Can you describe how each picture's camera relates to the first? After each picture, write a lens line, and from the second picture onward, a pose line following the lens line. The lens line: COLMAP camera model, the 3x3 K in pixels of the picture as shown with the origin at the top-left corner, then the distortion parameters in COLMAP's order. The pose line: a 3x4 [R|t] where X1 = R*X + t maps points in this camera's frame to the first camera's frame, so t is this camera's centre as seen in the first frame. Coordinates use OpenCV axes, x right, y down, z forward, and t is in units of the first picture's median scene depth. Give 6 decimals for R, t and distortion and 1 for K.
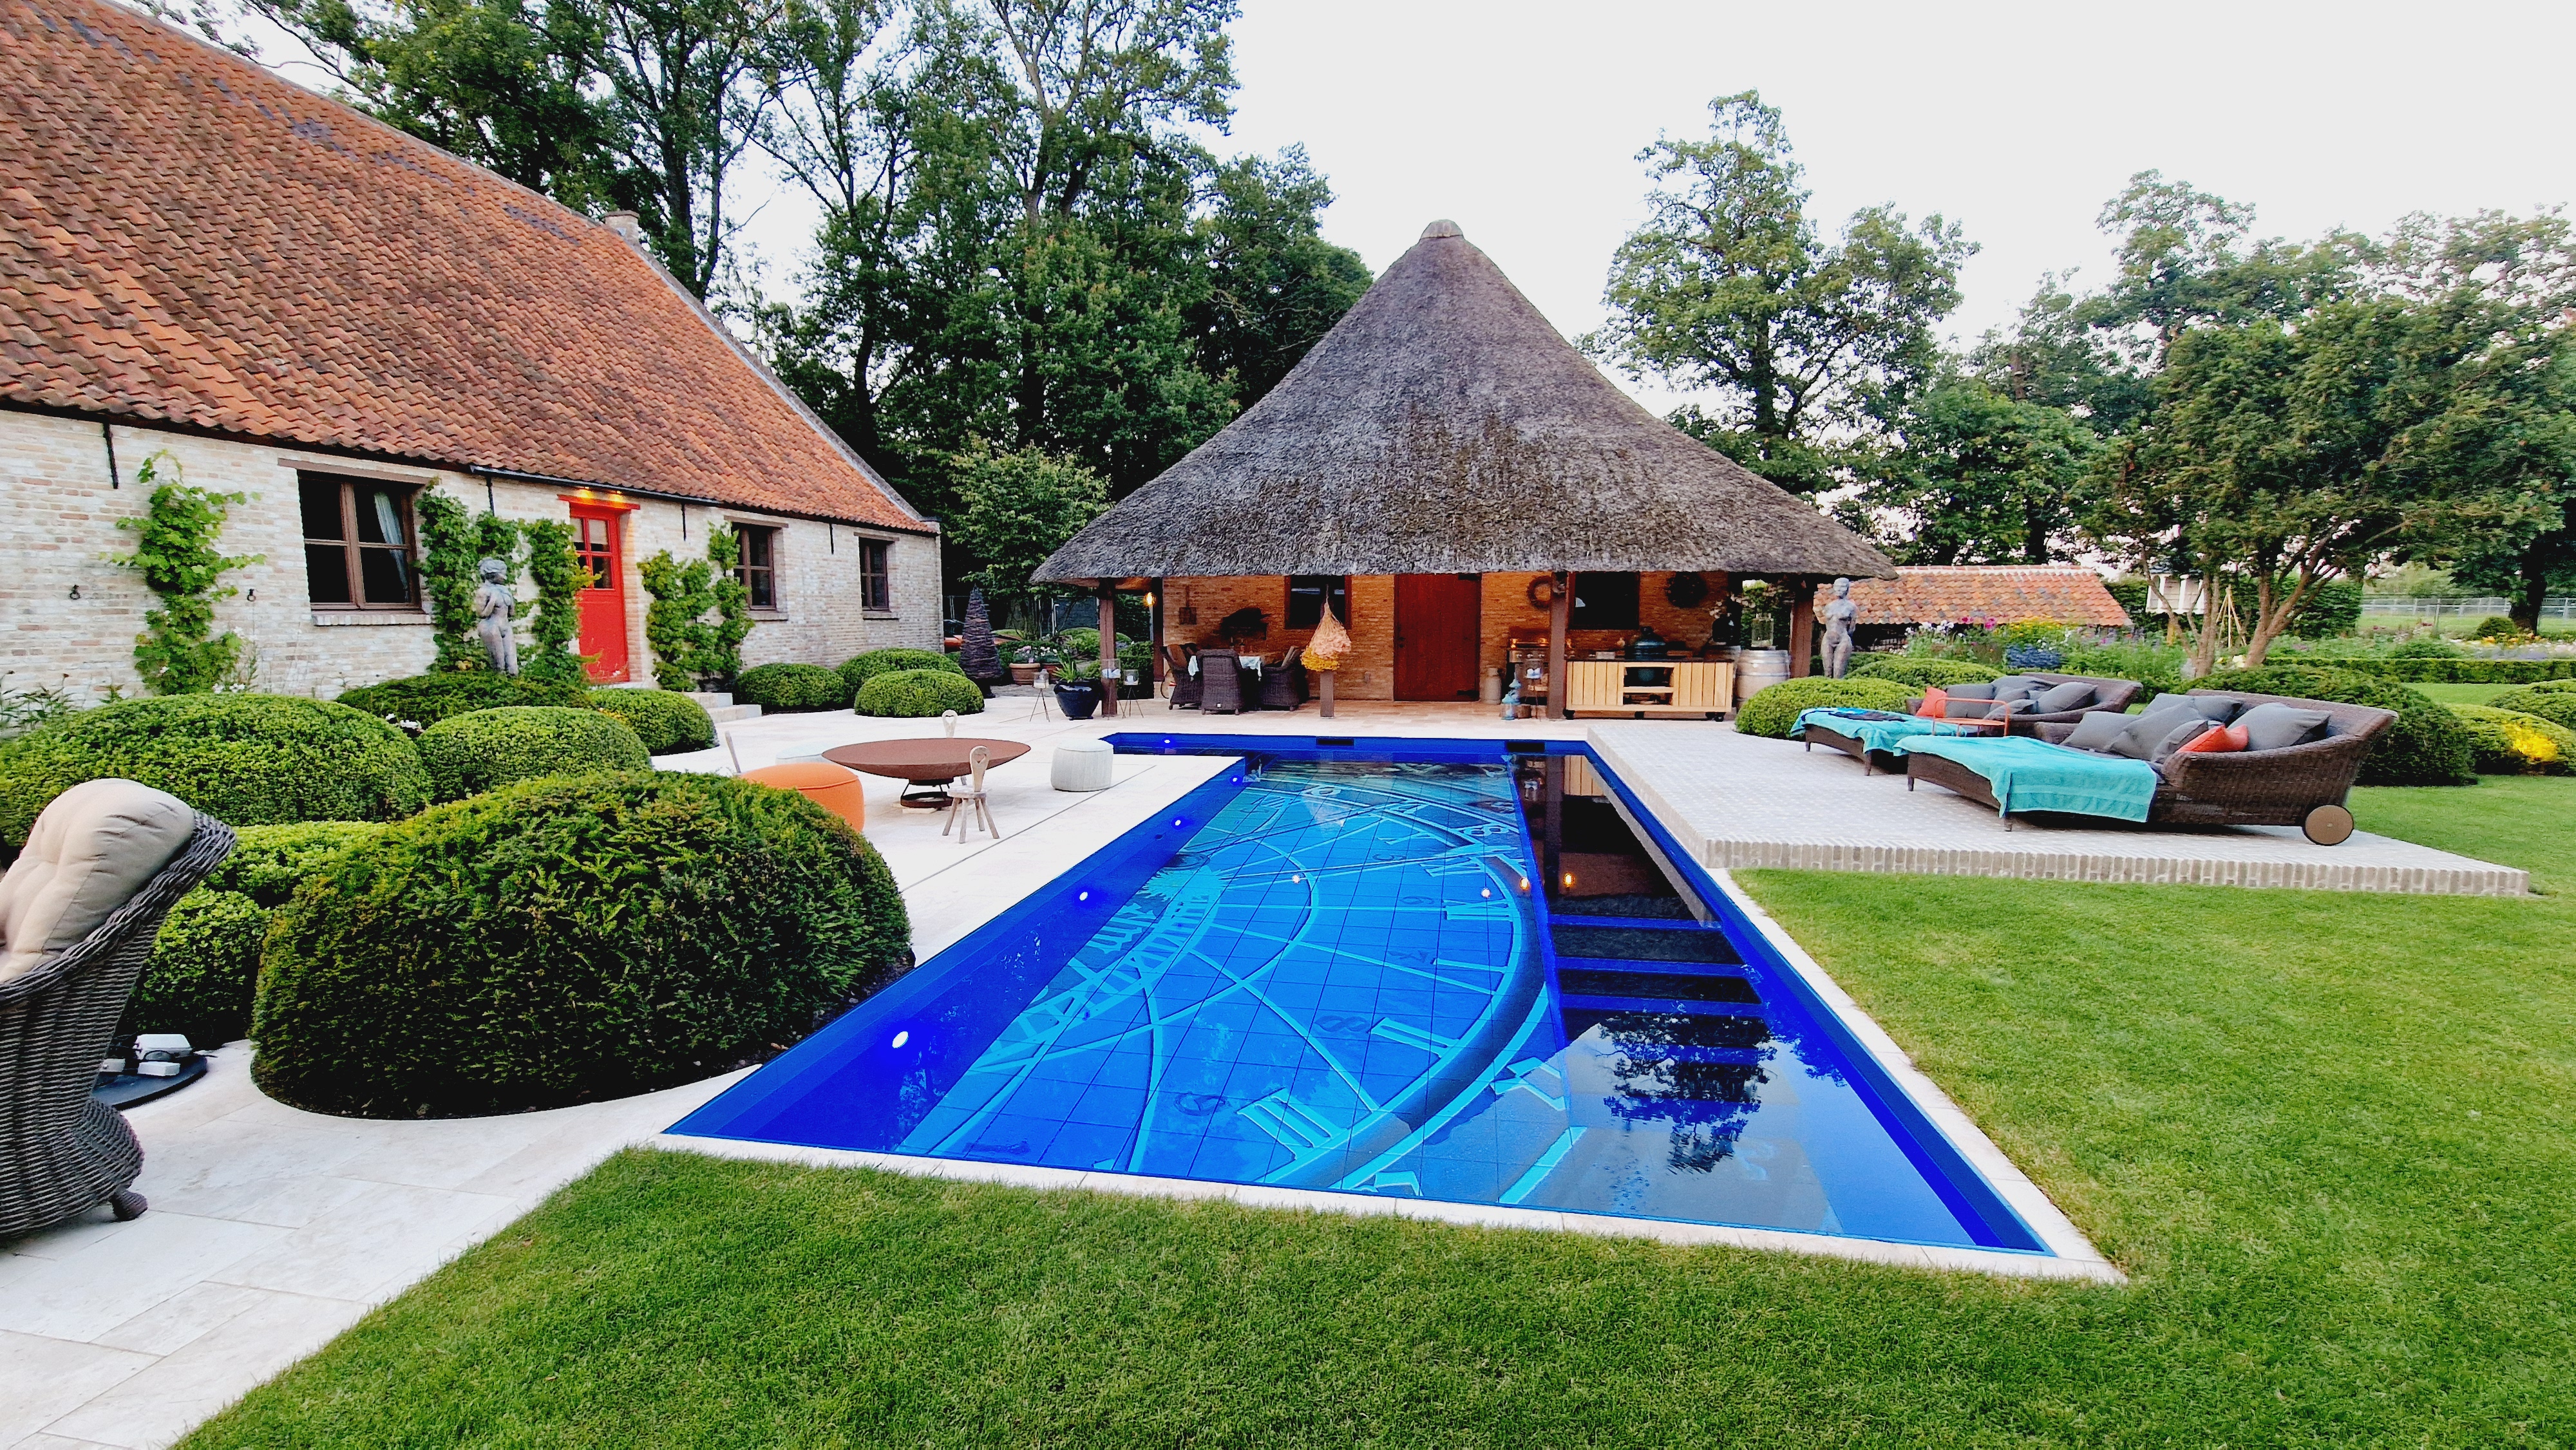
lens RADIAL K [[1060.4, 0, 1293.9], [0, 1060.4, 730.3], [0, 0, 1]] dist [-0.001579, -0.002288]
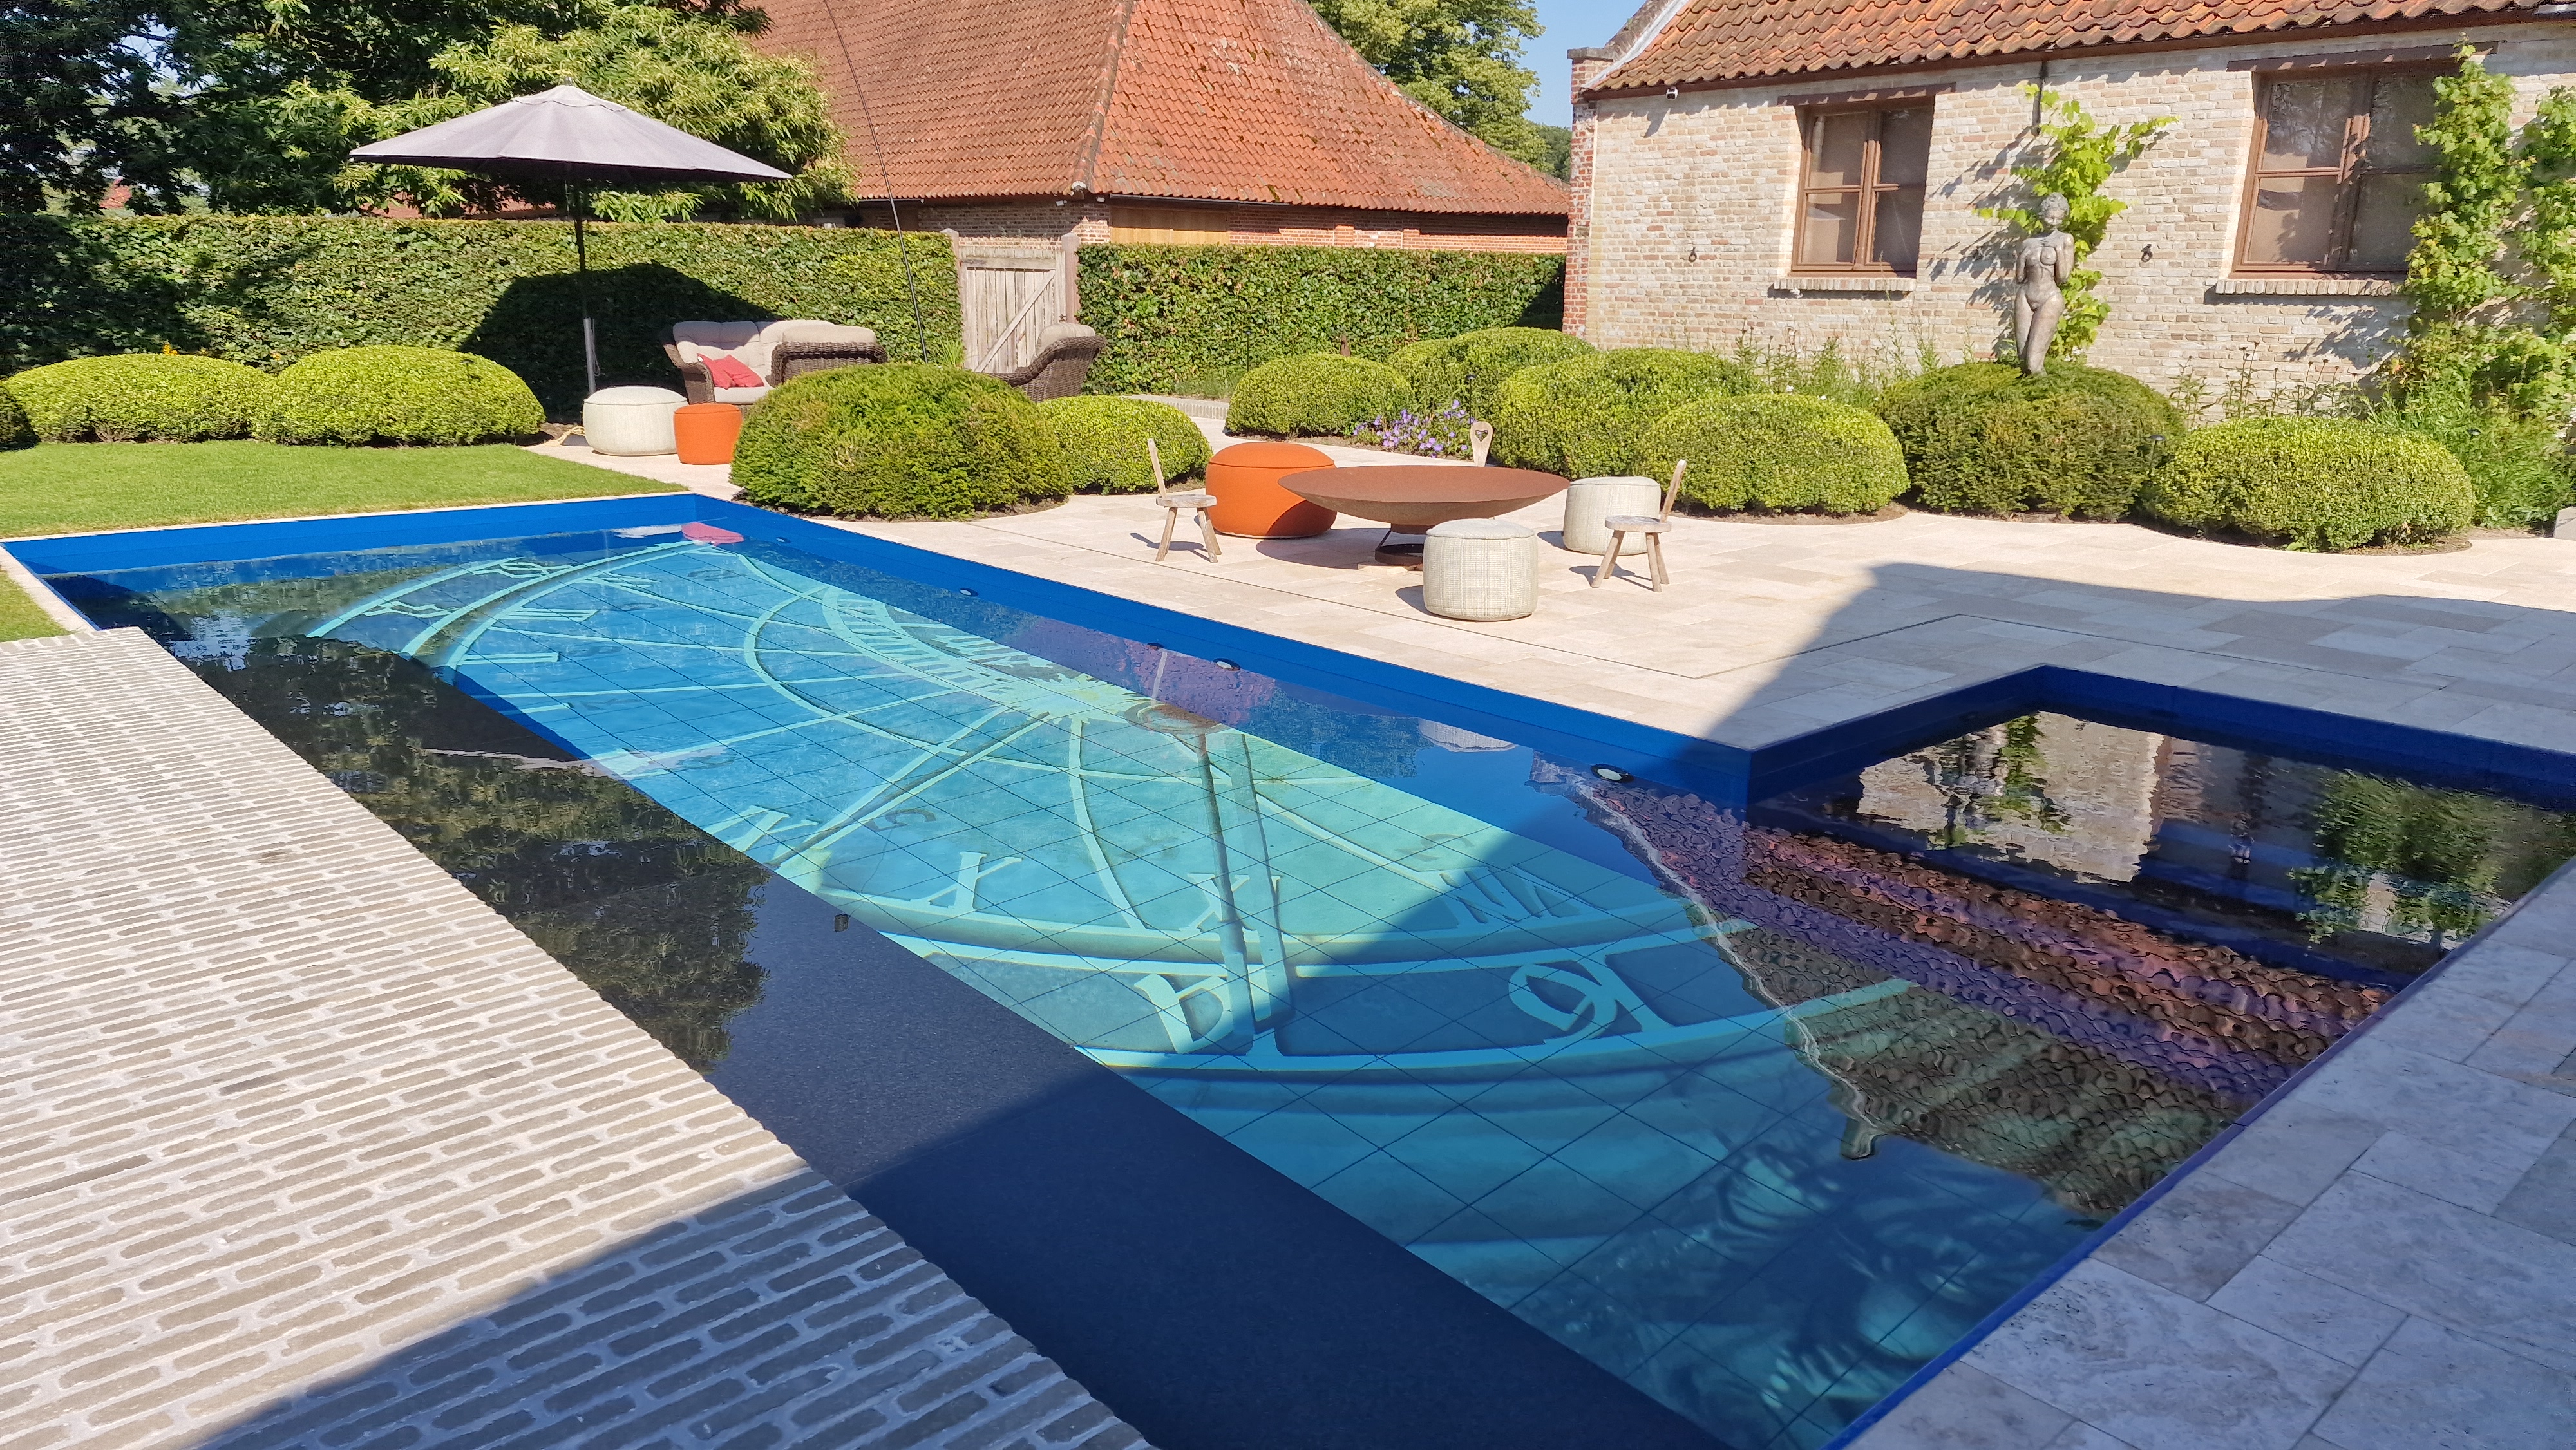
lens RADIAL K [[1714.1, 0, 1276.4], [0, 1714.1, 702.4], [0, 0, 1]] dist [0.084935, -0.076816]
pose [[-0.624936, 0.181641, -0.759251, 0.326381], [-0.100009, 0.945915, 0.308615, -0.100457], [0.774244, 0.268797, -0.572970, 0.908782]]
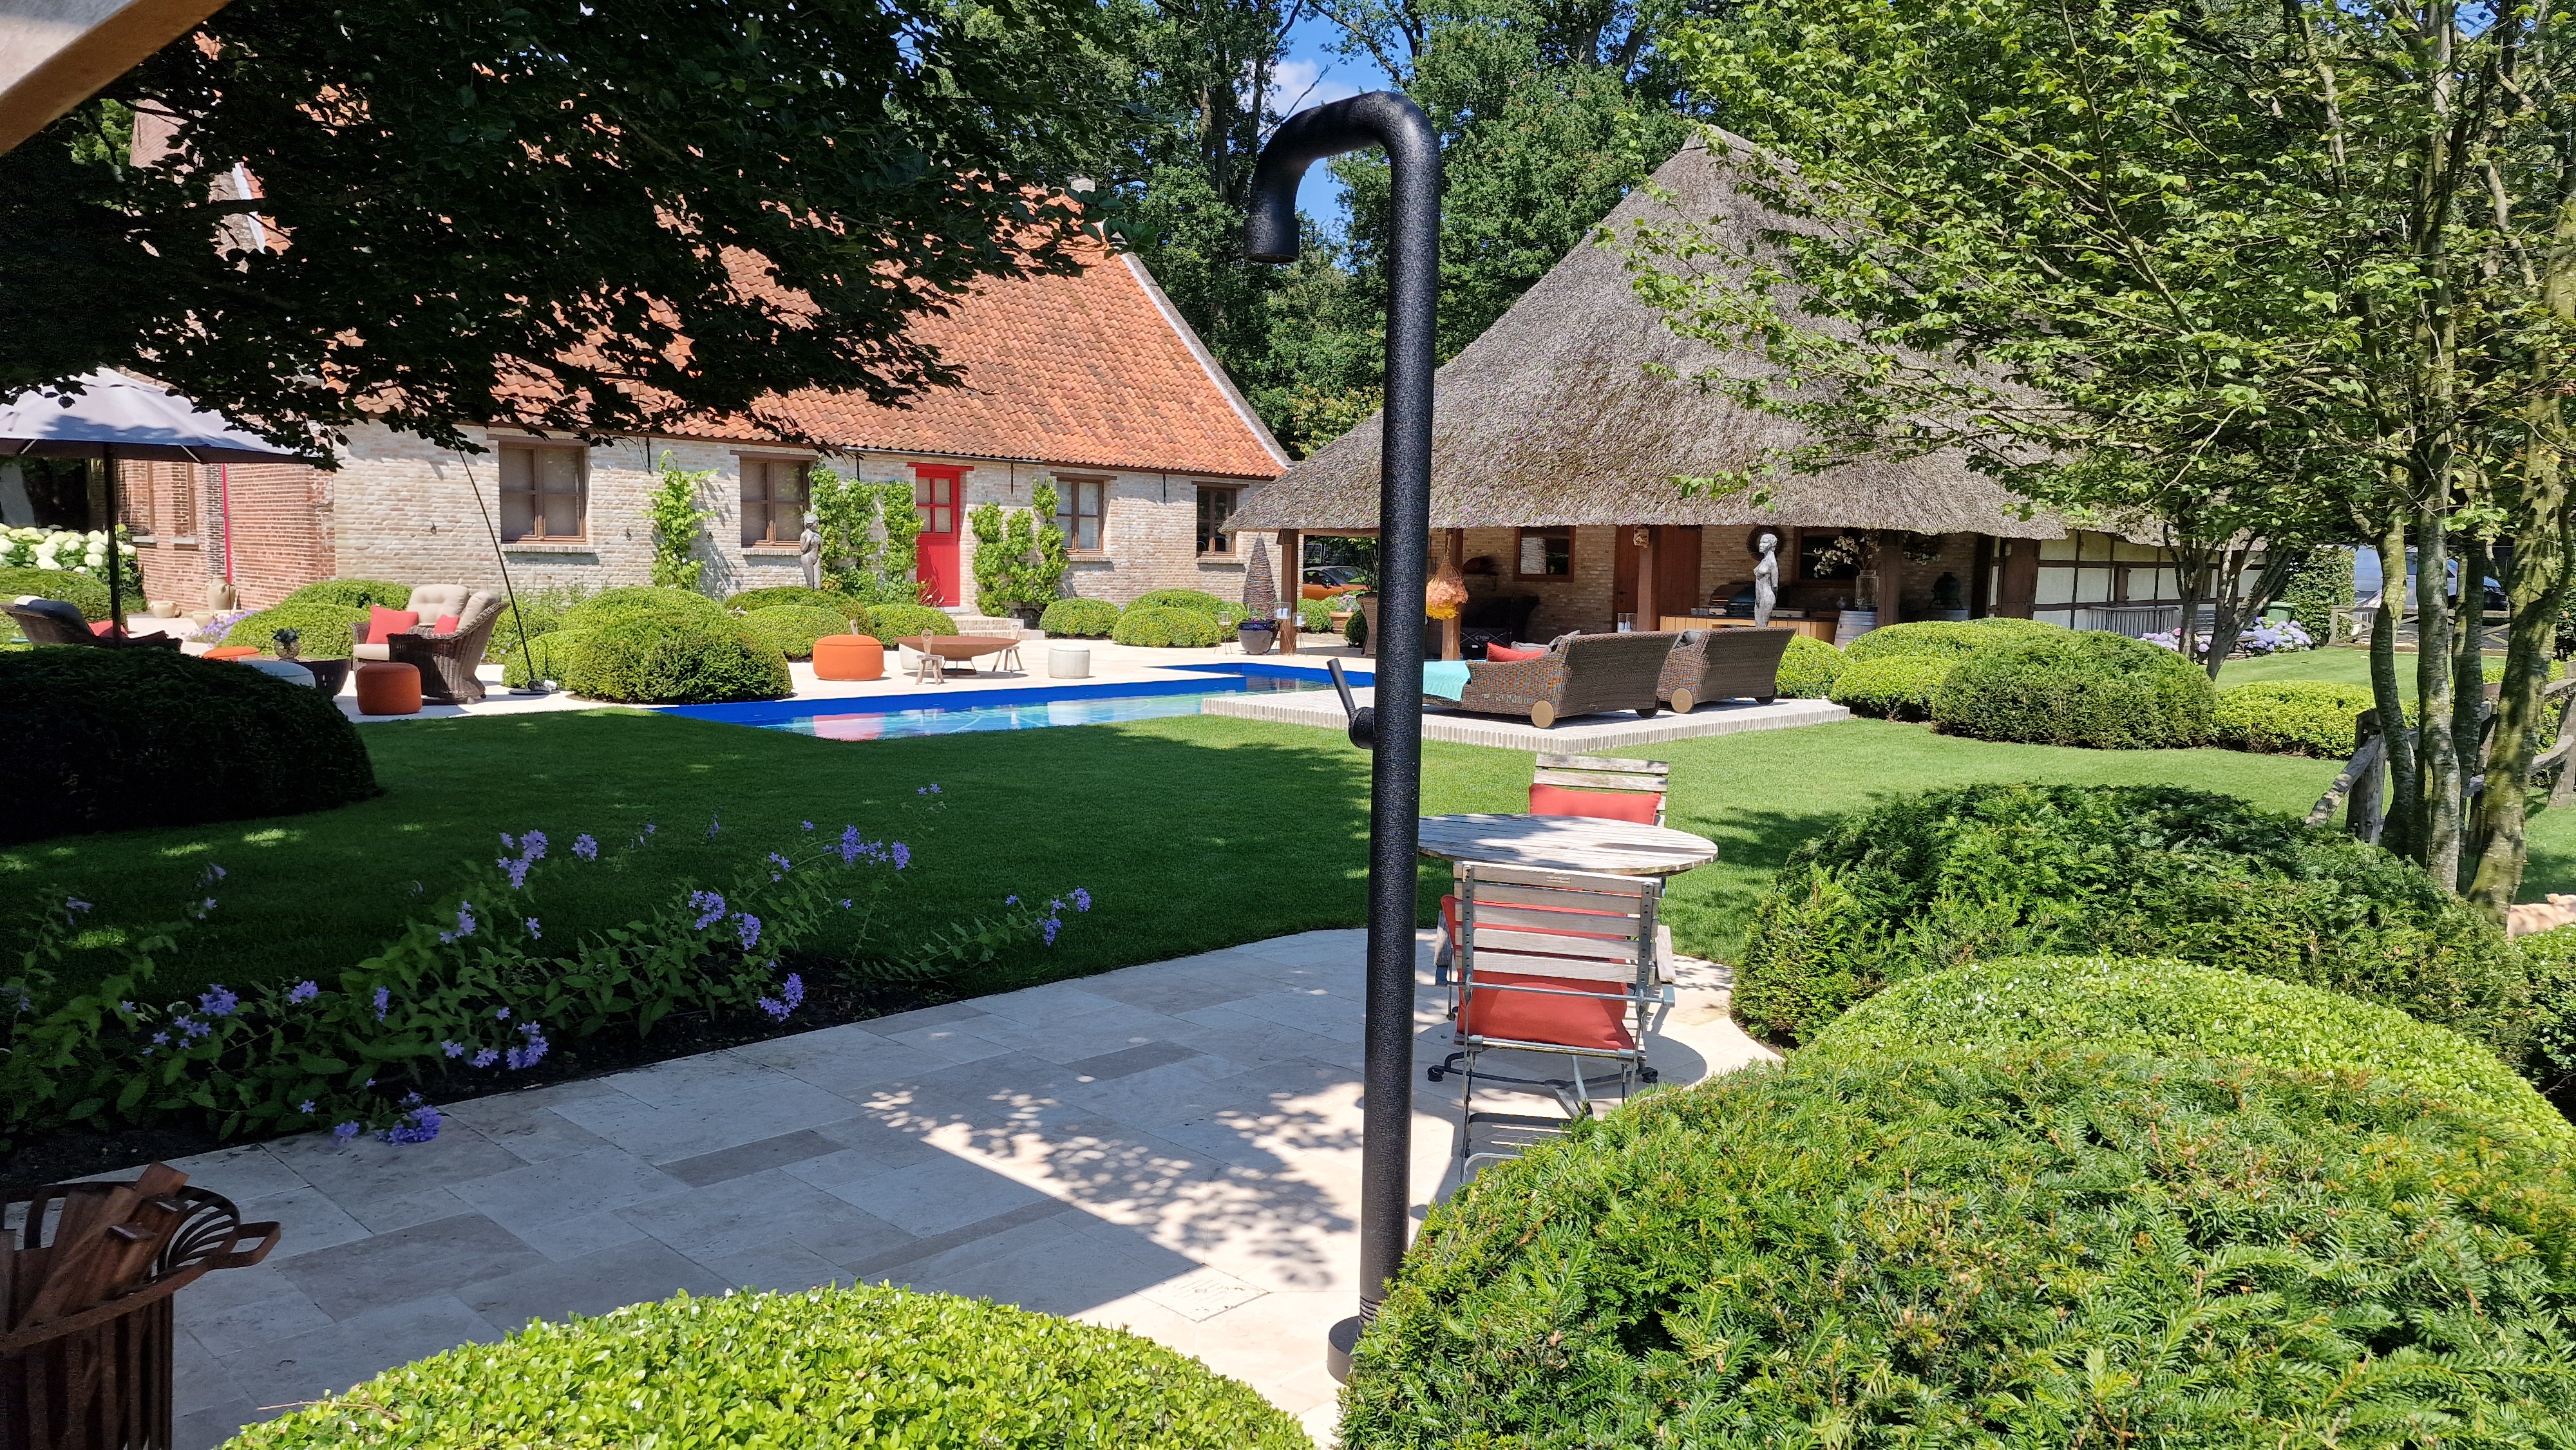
lens RADIAL K [[1714.1, 0, 1279.3], [0, 1714.1, 757.9], [0, 0, 1]] dist [0.084935, -0.076816]
pose [[0.824641, 0.081774, -0.559714, 0.857907], [-0.081480, 0.996348, 0.025519, 0.050772], [0.559757, 0.024561, 0.828293, -0.486391]]
